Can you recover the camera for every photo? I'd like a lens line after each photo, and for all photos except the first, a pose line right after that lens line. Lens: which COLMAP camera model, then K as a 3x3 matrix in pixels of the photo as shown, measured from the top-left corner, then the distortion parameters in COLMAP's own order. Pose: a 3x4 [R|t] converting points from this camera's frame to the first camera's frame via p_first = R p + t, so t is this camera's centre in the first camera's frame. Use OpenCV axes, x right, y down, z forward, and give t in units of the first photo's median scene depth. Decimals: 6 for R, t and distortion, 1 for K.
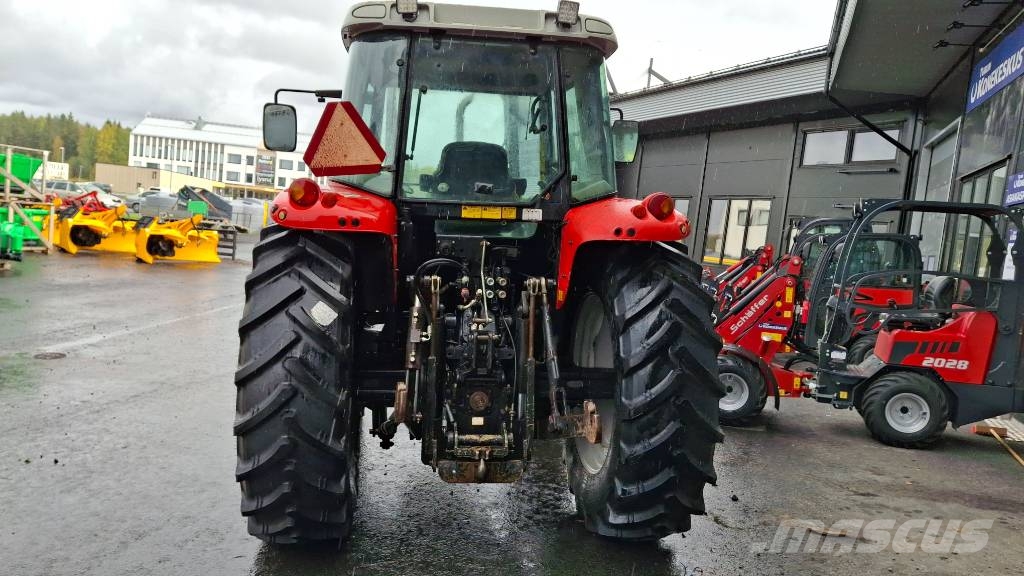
lens RADIAL K [[763.0, 0, 512.0], [0, 763.0, 288.0], [0, 0, 1]] dist [0.078090, -0.135726]
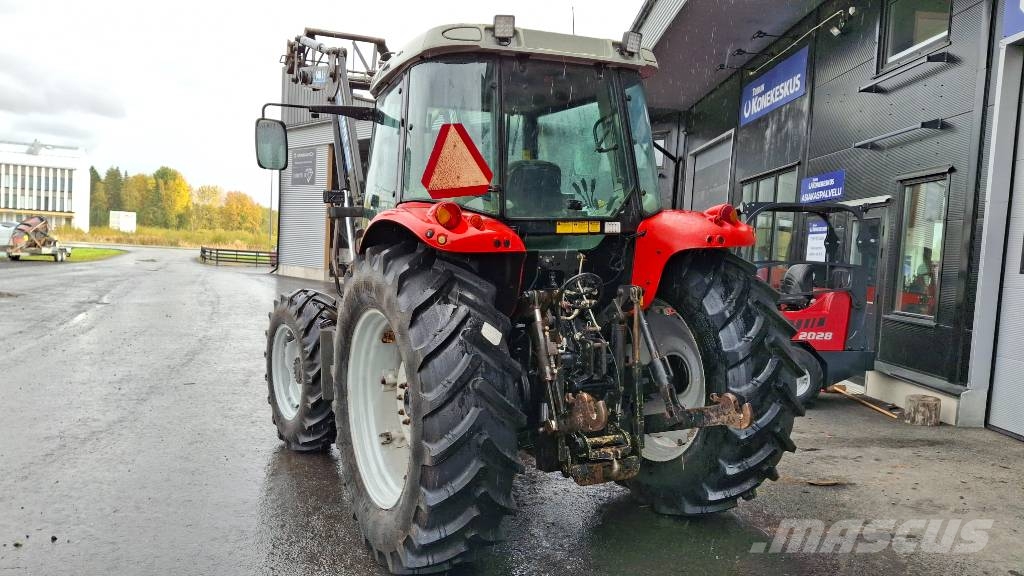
lens RADIAL K [[755.0, 0, 505.6], [0, 755.0, 281.6], [0, 0, 1]] dist [0.110338, -0.183102]
pose [[0.940840, -0.061622, 0.333200, -0.292819], [0.066297, 0.997796, -0.002667, -0.016712], [-0.332302, 0.024599, 0.942852, 0.026674]]
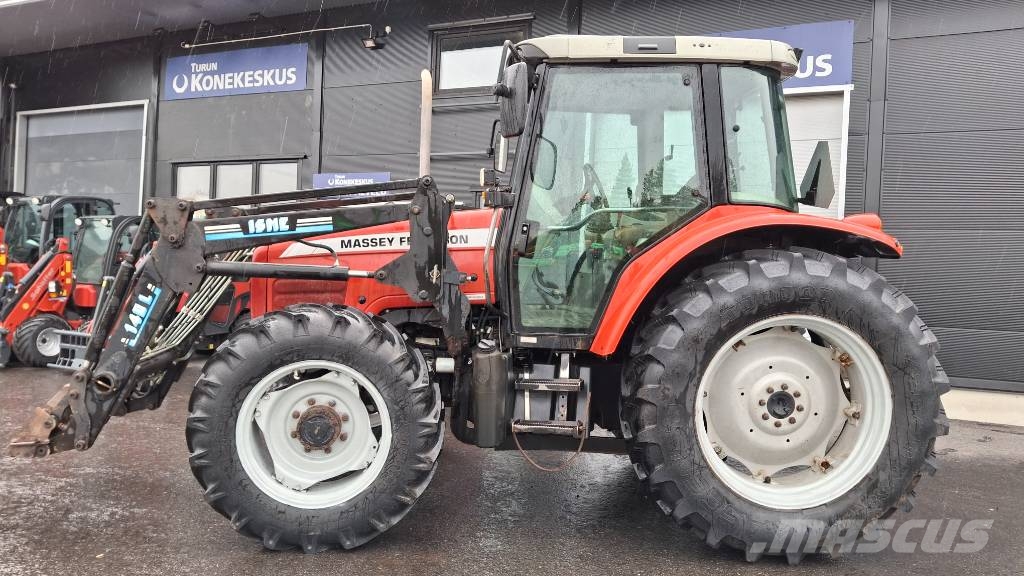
lens RADIAL K [[763.0, 0, 512.0], [0, 763.0, 288.0], [0, 0, 1]] dist [0.078090, -0.135726]
pose [[0.106903, -0.100520, 0.989175, -0.808824], [0.044827, 0.994352, 0.096202, -0.092287], [-0.993258, 0.034058, 0.110806, 0.775924]]
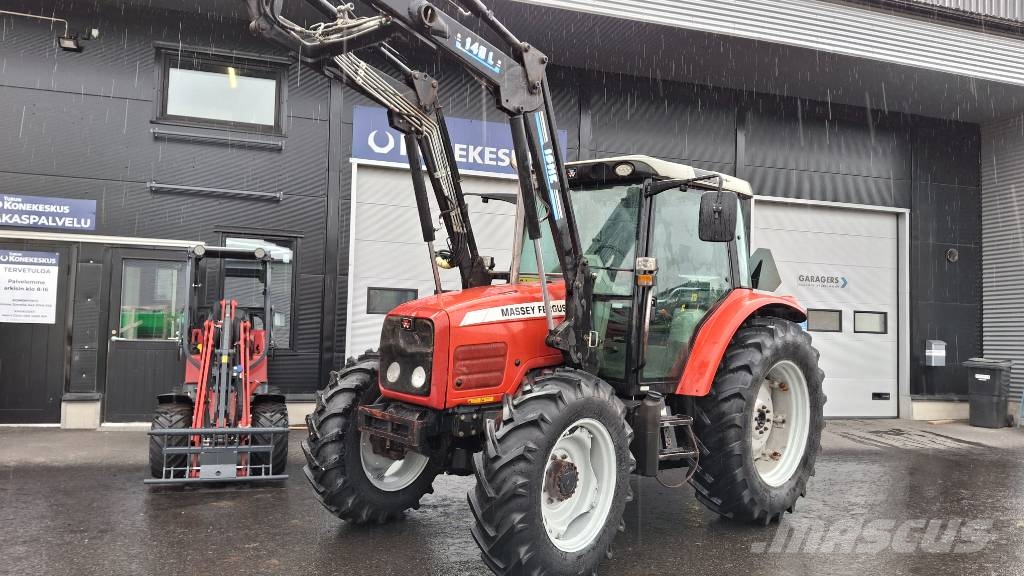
lens RADIAL K [[765.5, 0, 512.0], [0, 765.5, 288.0], [0, 0, 1]] dist [0.083939, -0.130359]
pose [[-0.597451, -0.066904, 0.799110, -0.748818], [-0.023495, 0.997546, 0.065951, -0.148008], [-0.801561, 0.020627, -0.597557, 1.460846]]
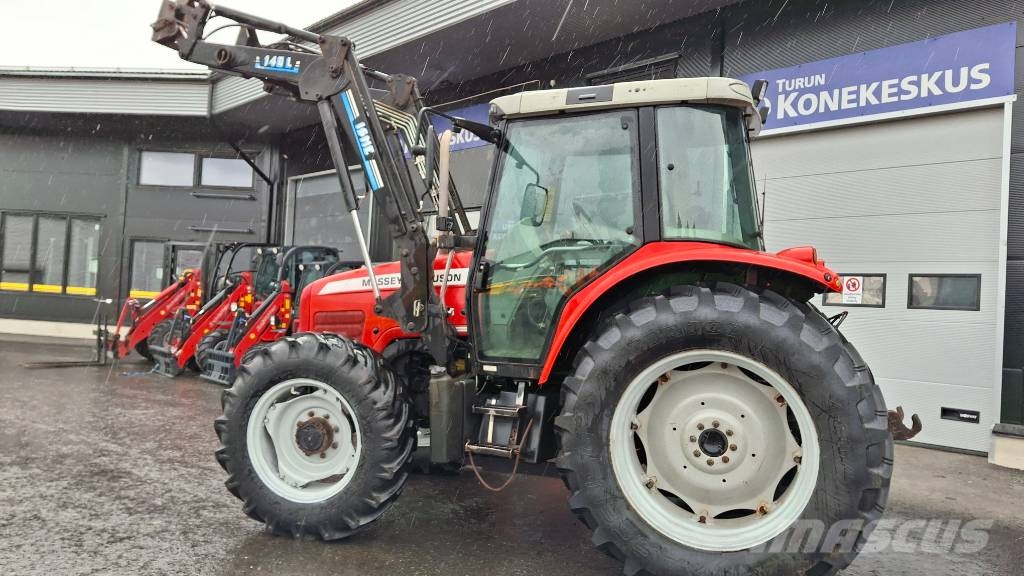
lens RADIAL K [[777.5, 0, 502.3], [0, 777.5, 283.6], [0, 0, 1]] dist [0.079346, -0.150126]
pose [[0.470860, -0.046861, 0.880962, -0.800100], [0.065246, 0.997703, 0.018197, -0.076770], [-0.879792, 0.048911, 0.472836, 0.474933]]
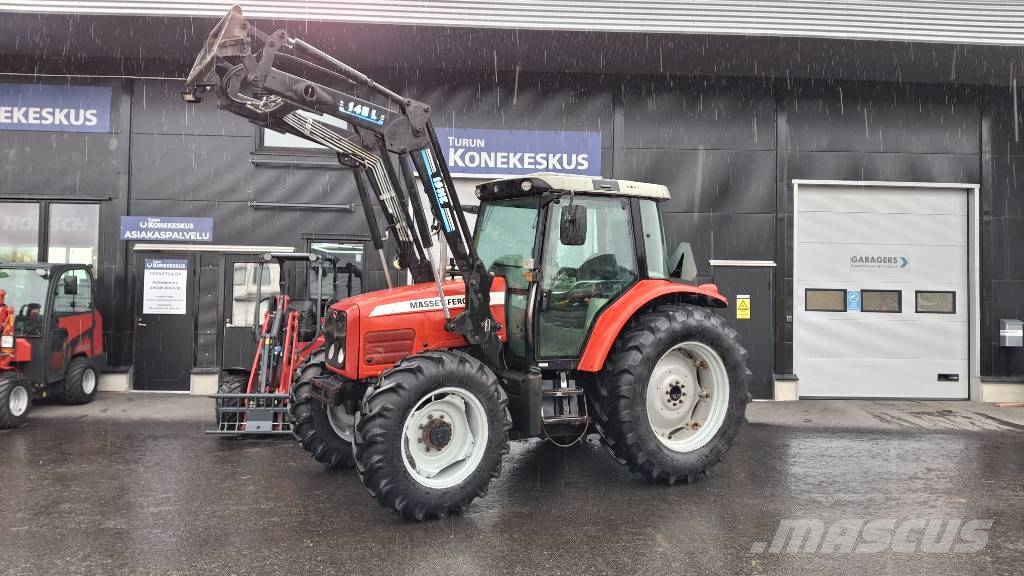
lens RADIAL K [[755.0, 0, 505.6], [0, 755.0, 281.6], [0, 0, 1]] dist [0.110338, -0.183102]
pose [[-0.374097, -0.069036, 0.924817, -1.081598], [0.019814, 0.996403, 0.082395, -0.181683], [-0.927178, 0.049148, -0.371383, 1.256853]]
